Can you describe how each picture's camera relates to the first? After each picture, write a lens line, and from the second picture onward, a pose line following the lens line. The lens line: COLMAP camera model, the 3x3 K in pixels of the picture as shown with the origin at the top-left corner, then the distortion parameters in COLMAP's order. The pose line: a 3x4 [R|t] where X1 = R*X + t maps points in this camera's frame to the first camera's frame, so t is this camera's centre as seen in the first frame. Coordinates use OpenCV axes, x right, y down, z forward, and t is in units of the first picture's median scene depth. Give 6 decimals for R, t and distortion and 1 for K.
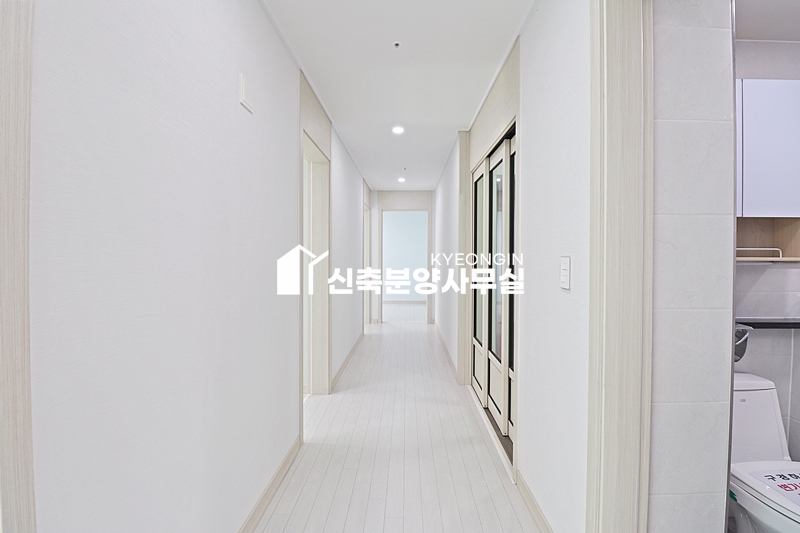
lens RADIAL K [[368.5, 0, 400.4], [0, 368.5, 259.7], [0, 0, 1]] dist [-0.001765, -0.012718]
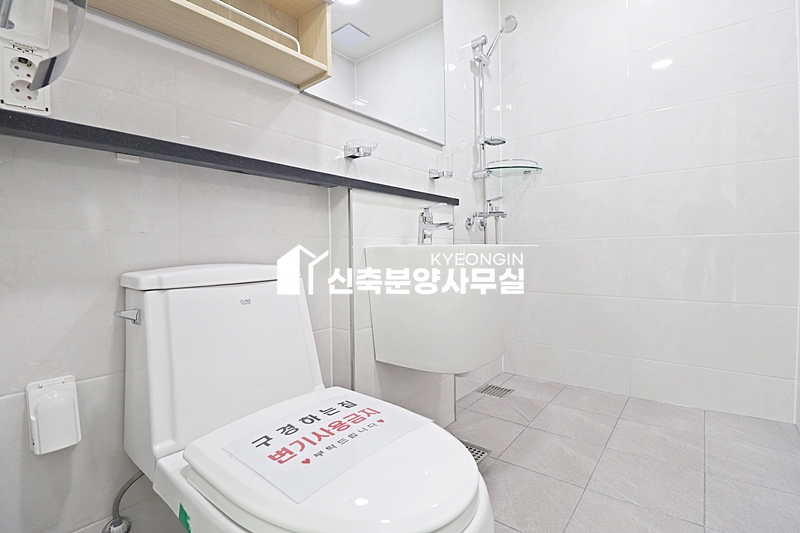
lens RADIAL K [[368.5, 0, 400.4], [0, 368.5, 259.7], [0, 0, 1]] dist [-0.001765, -0.012718]
pose [[0.622109, -0.037492, 0.782032, 0.687558], [0.019629, 0.999286, 0.032293, 0.322948], [-0.782684, -0.004739, 0.622401, 0.505173]]
